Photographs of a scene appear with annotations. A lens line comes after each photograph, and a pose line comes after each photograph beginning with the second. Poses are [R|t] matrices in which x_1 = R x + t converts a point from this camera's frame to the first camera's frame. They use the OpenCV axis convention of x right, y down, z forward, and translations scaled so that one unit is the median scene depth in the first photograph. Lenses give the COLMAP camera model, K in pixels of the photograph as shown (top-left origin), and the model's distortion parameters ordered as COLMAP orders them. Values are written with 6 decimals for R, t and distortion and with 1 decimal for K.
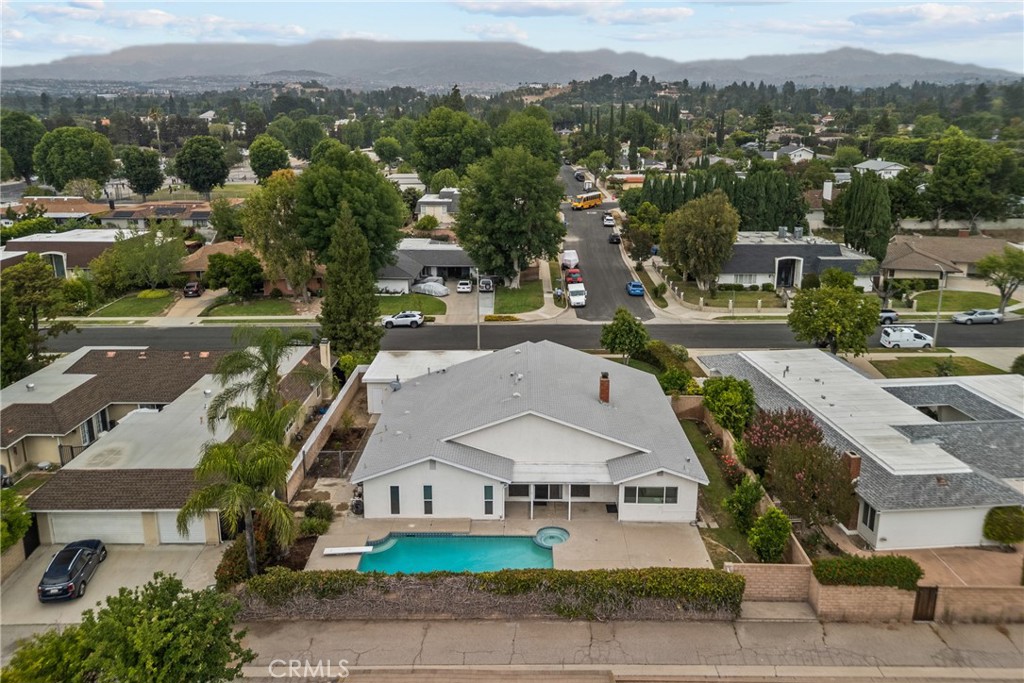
lens RADIAL K [[735.0, 0, 511.1], [0, 735.0, 339.8], [0, 0, 1]] dist [0.061689, -0.032160]
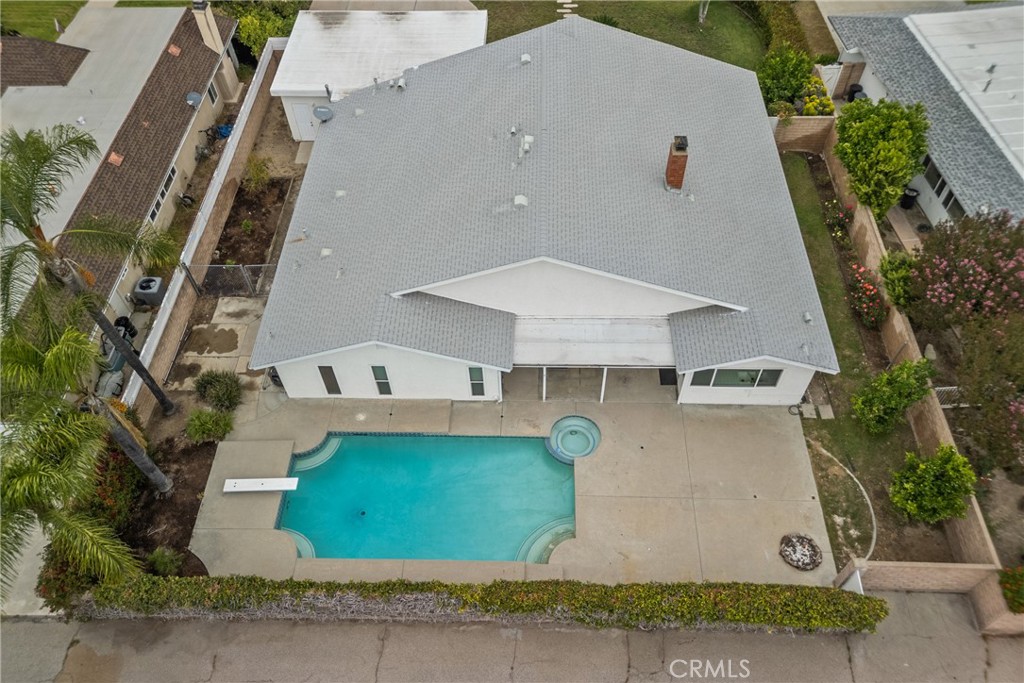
lens RADIAL K [[735.0, 0, 511.9], [0, 735.0, 373.9], [0, 0, 1]] dist [0.061689, -0.032160]
pose [[0.999753, 0.000419, -0.022222, 0.013770], [0.012986, 0.800416, 0.599304, -0.163745], [0.018038, -0.599445, 0.800213, 0.485659]]
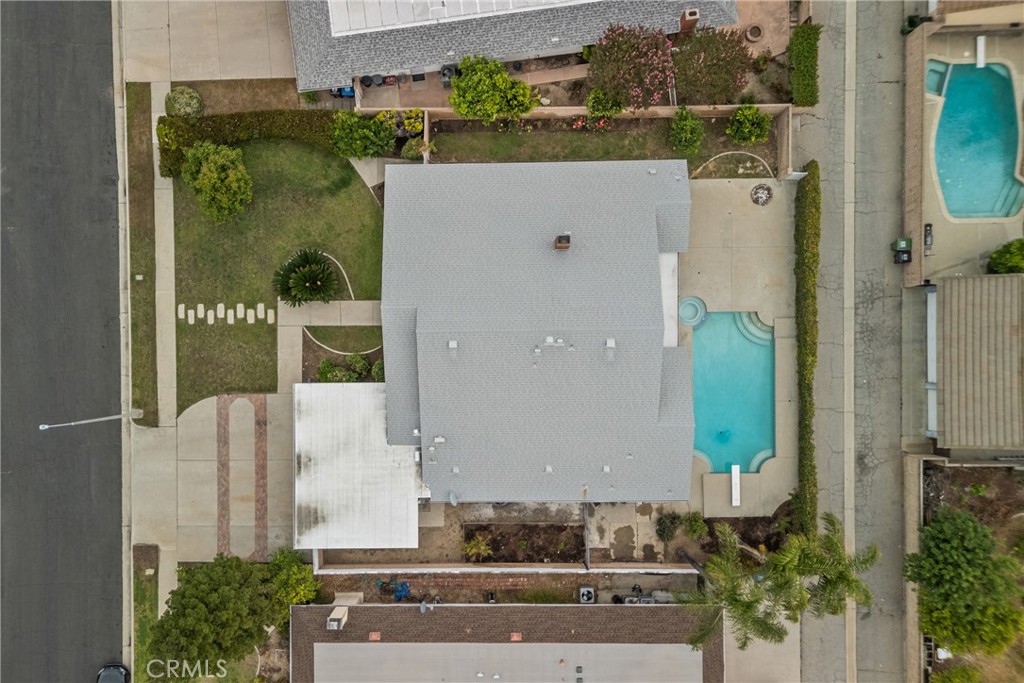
lens RADIAL K [[735.0, 0, 517.2], [0, 735.0, 360.5], [0, 0, 1]] dist [0.061689, -0.032160]
pose [[-0.022197, -0.999730, -0.006884, -0.004442], [0.324831, -0.013724, 0.945672, -0.840278], [-0.945512, 0.018755, 0.325048, 0.845180]]
